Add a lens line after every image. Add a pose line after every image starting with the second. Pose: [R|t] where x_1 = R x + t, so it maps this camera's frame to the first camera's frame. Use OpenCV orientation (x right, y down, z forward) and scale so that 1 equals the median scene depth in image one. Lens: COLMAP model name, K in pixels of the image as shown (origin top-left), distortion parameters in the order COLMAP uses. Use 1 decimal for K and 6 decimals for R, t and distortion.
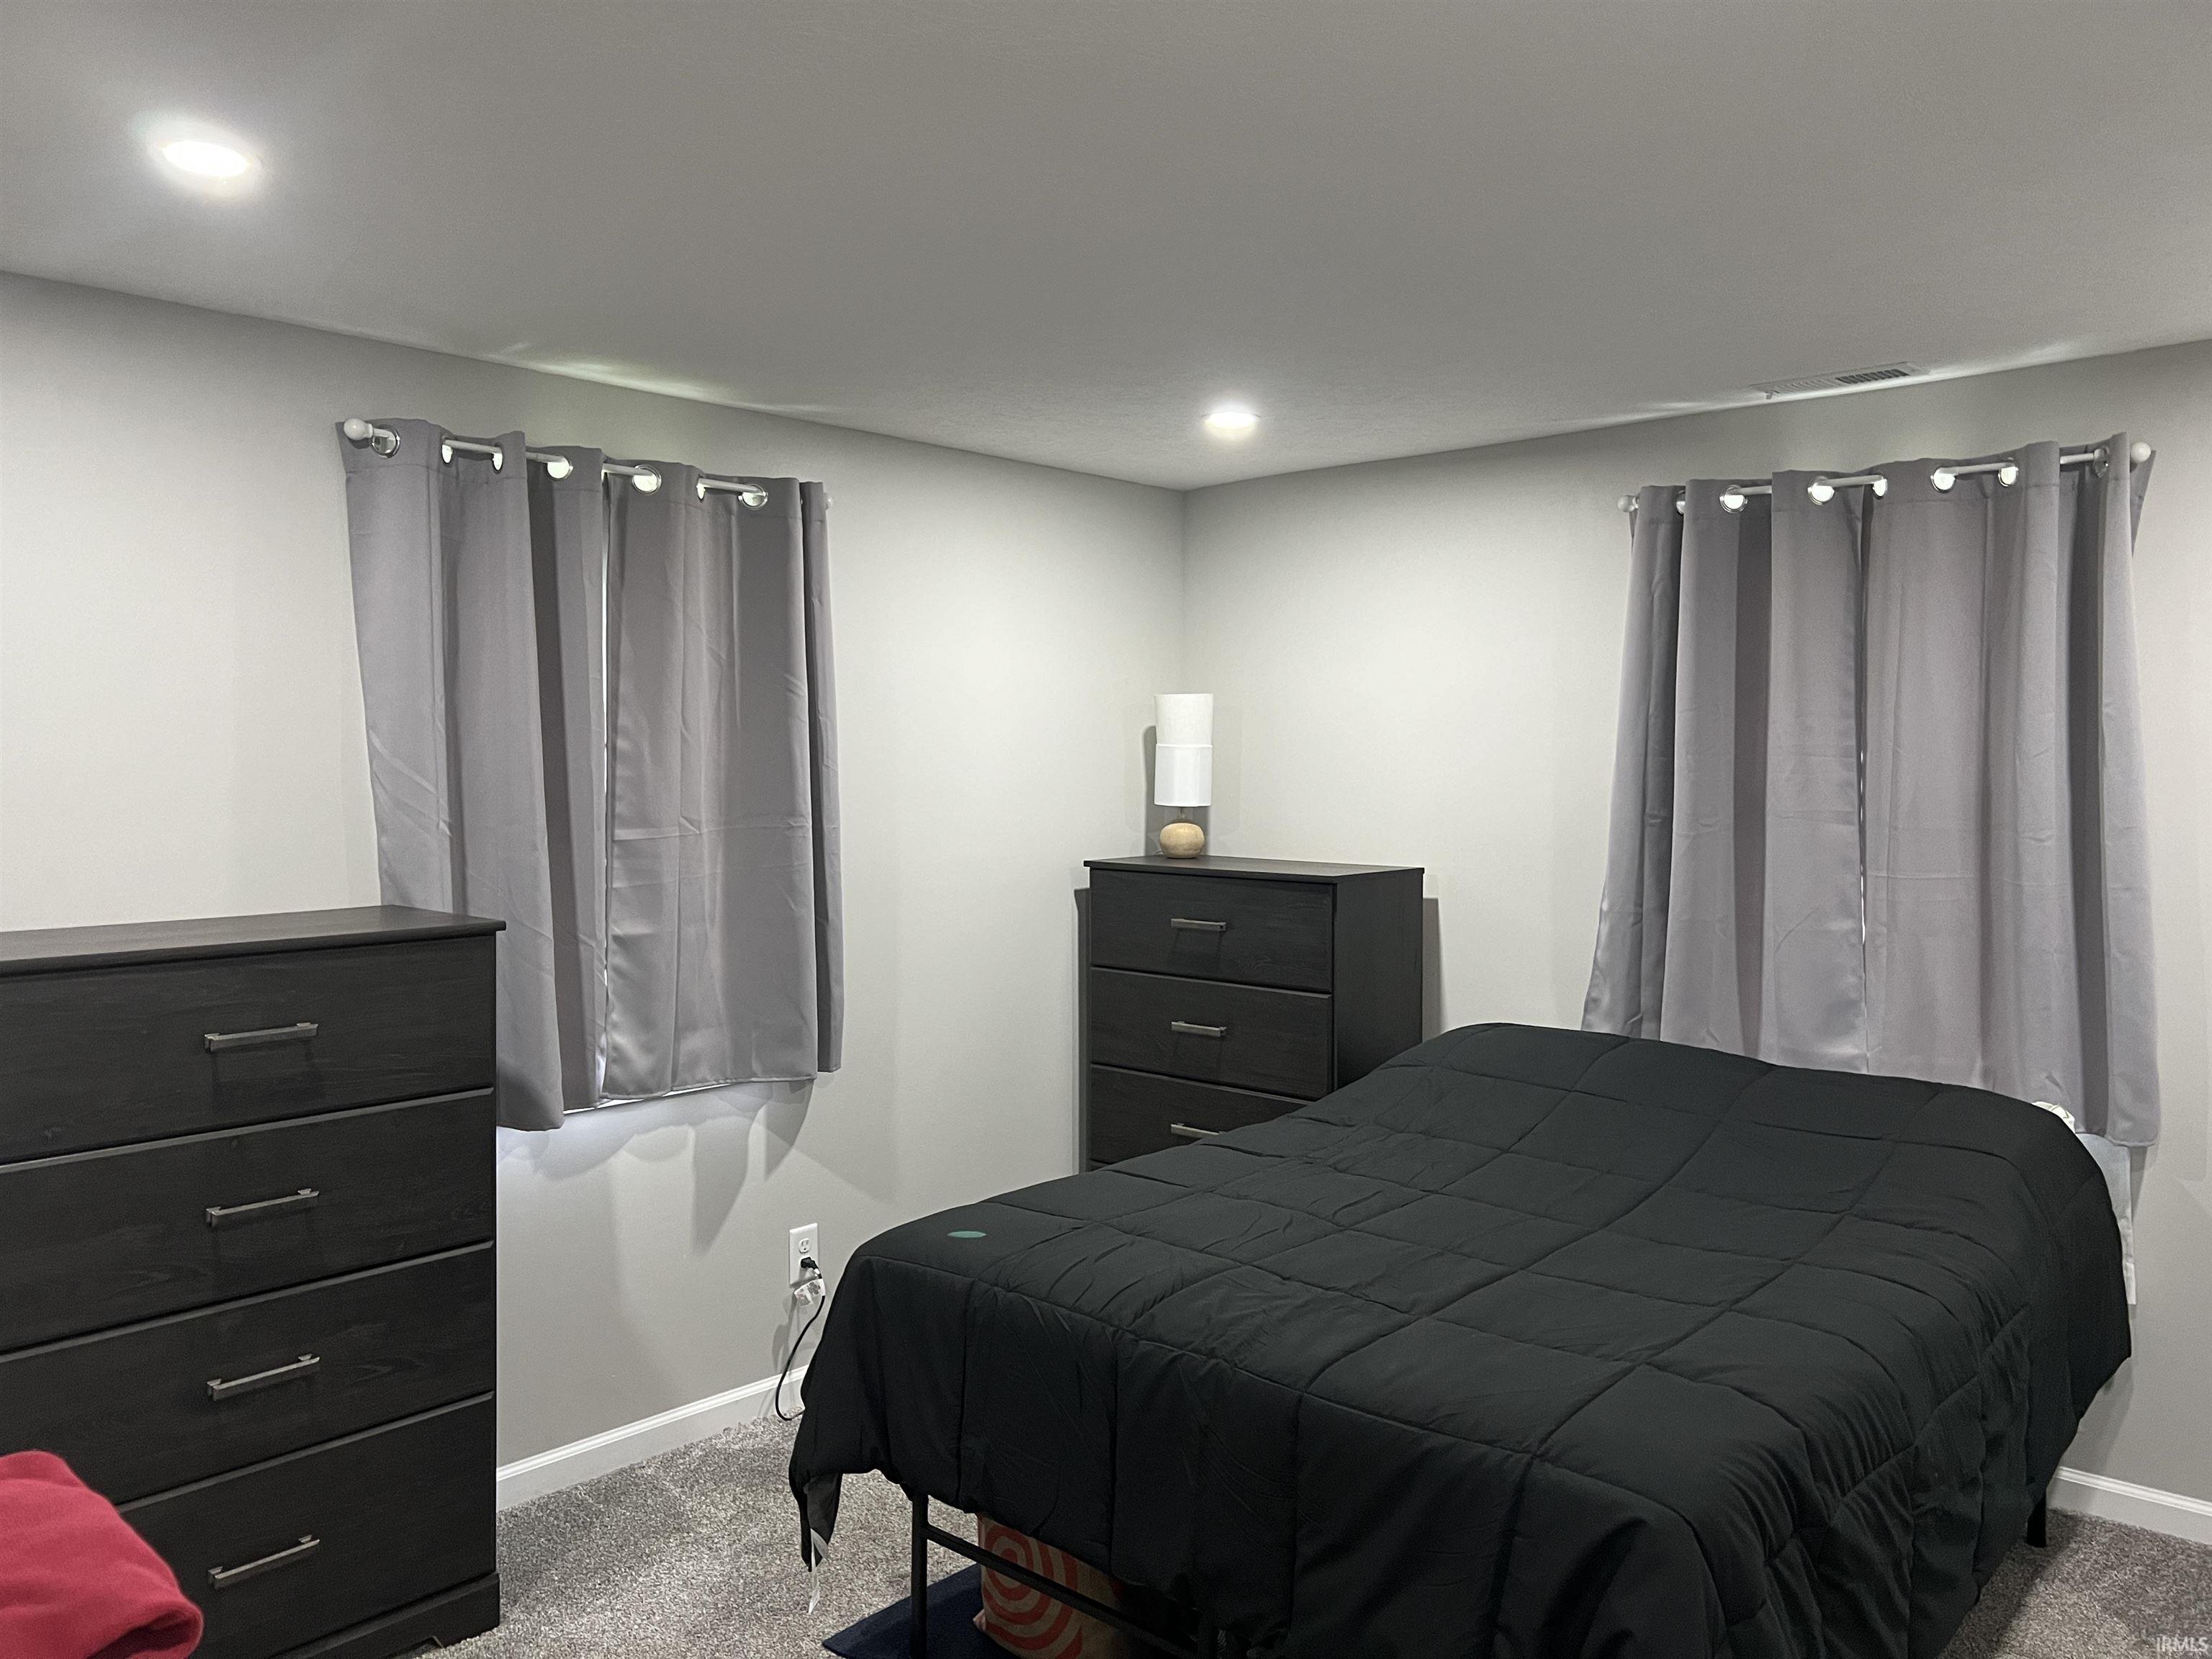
lens RADIAL K [[1658.6, 0, 1096.0], [0, 1658.6, 836.8], [0, 0, 1]] dist [0.034336, -0.039422]
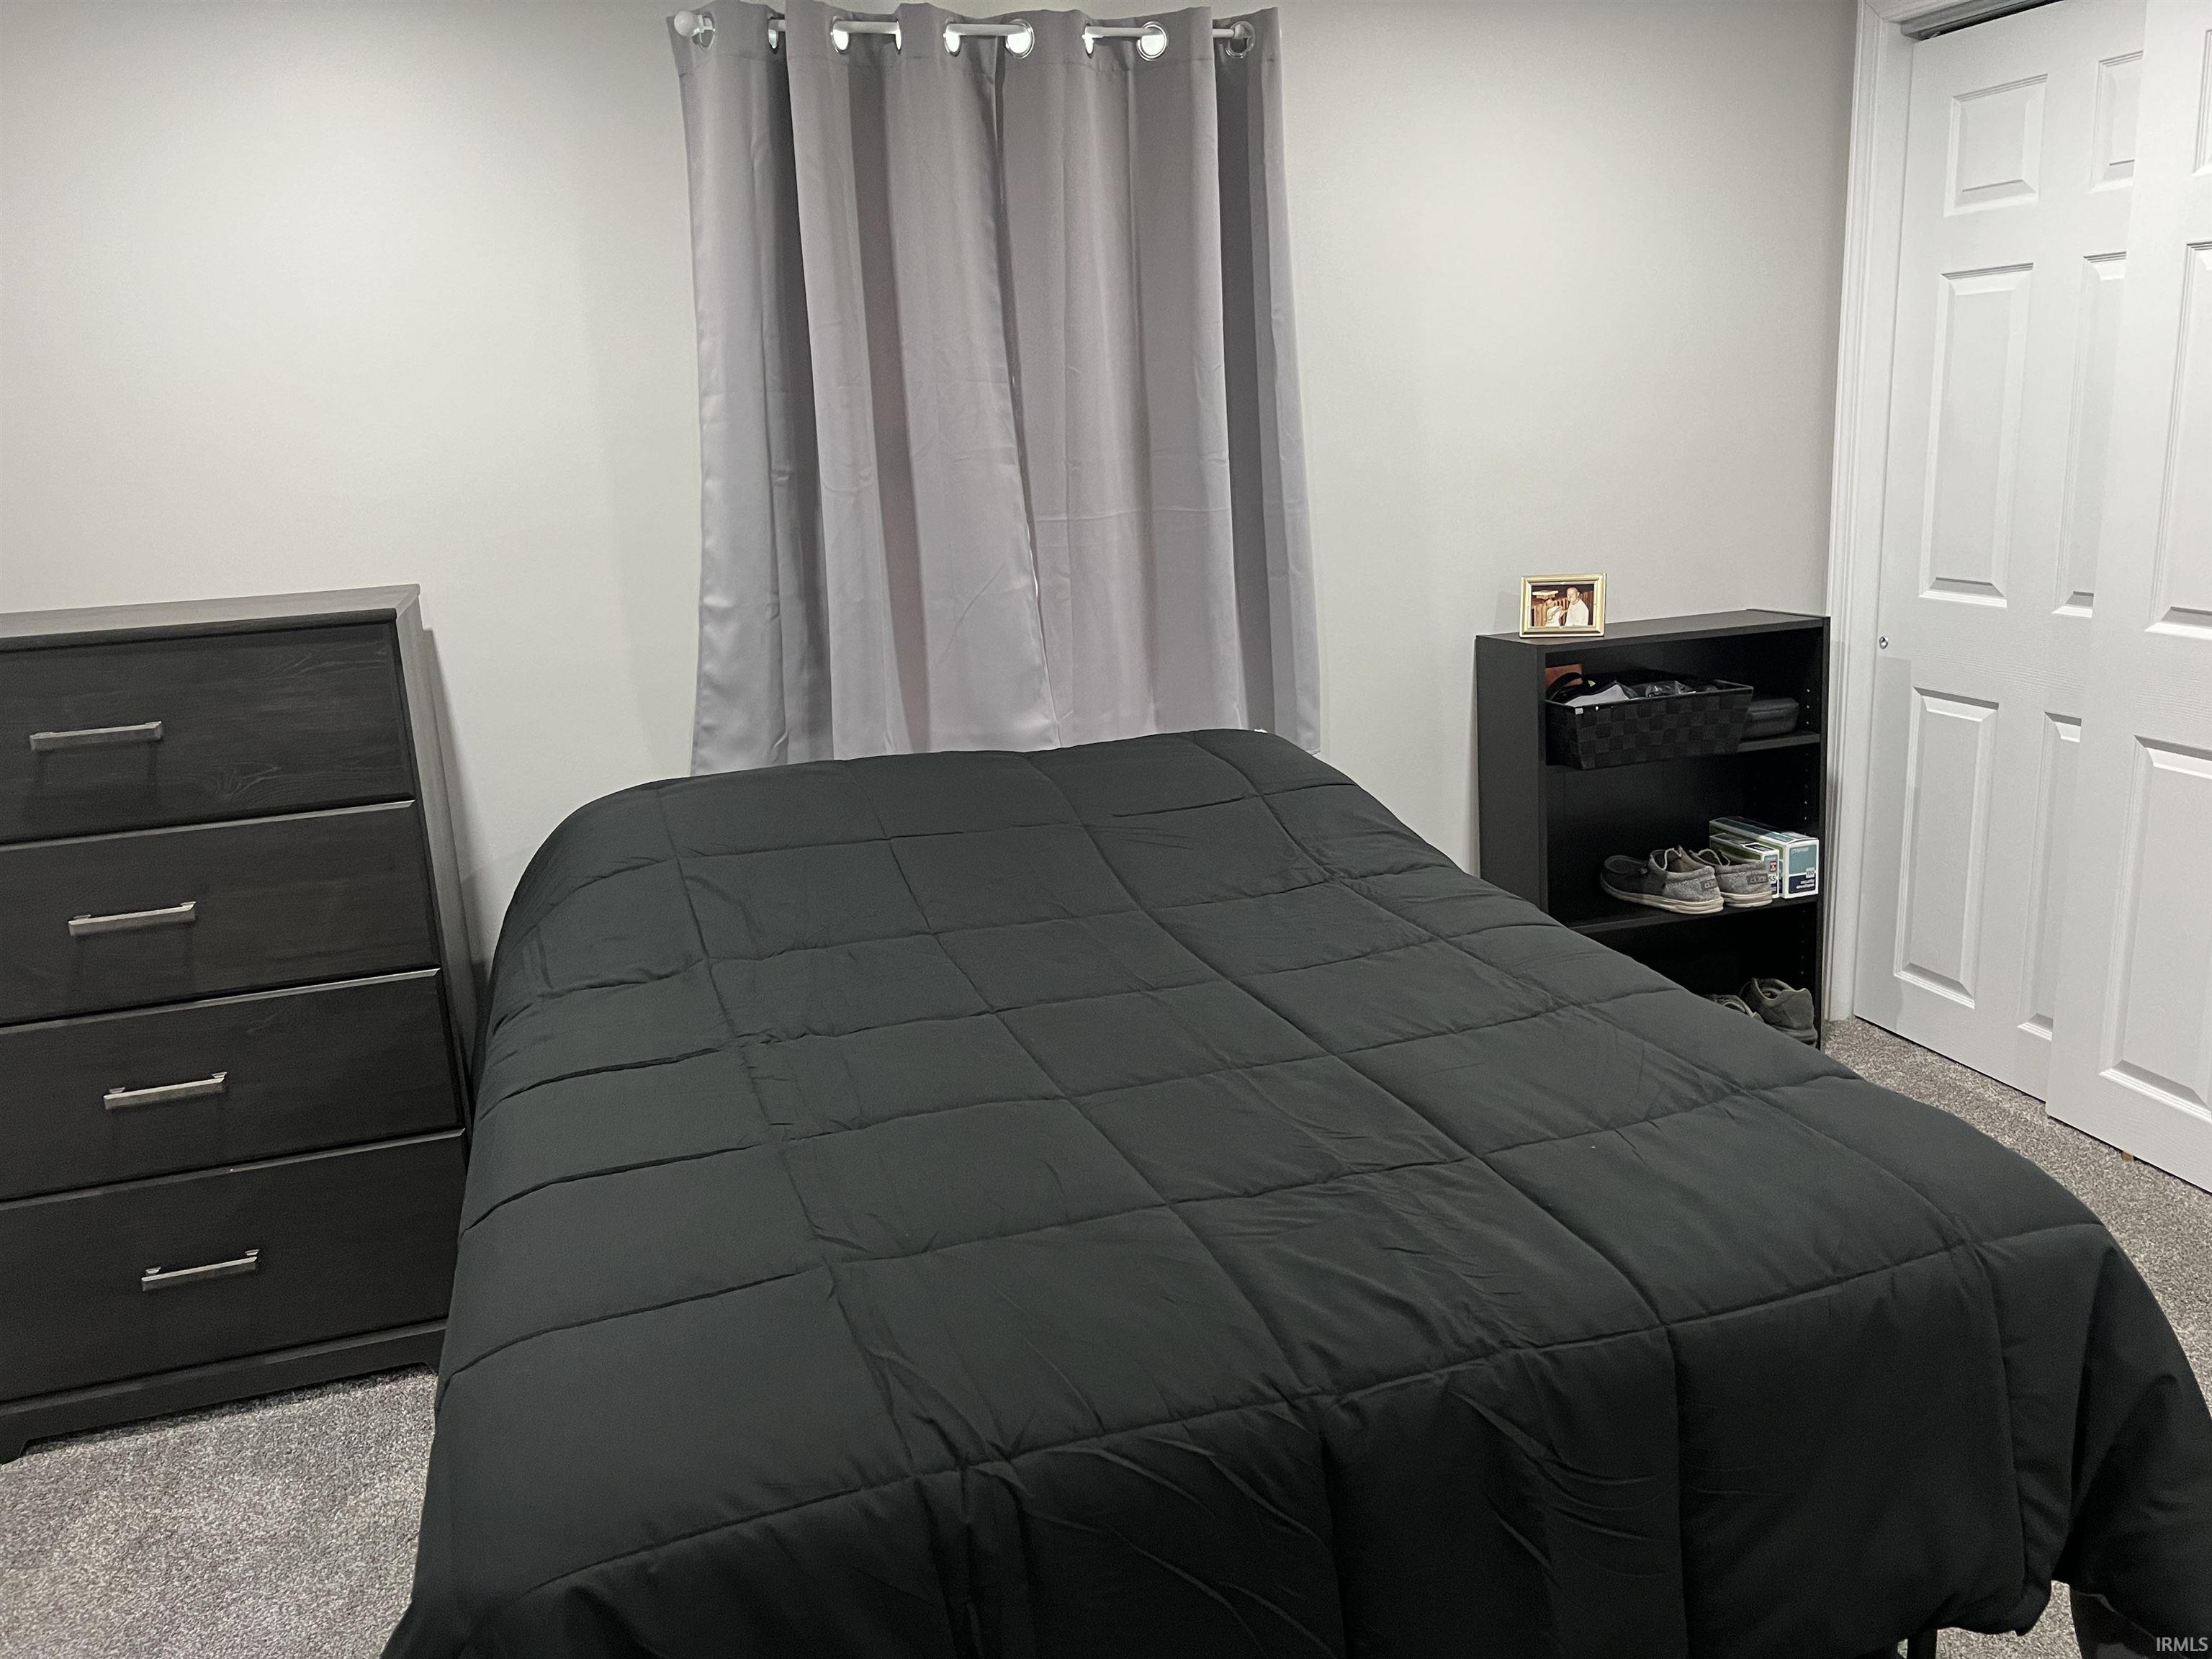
lens RADIAL K [[1658.6, 0, 1096.0], [0, 1658.6, 836.8], [0, 0, 1]] dist [0.034336, -0.039422]
pose [[0.508062, -0.242113, 0.826592, -0.283178], [0.094402, 0.969551, 0.225963, -0.010137], [-0.856132, -0.036771, 0.515448, 0.514361]]
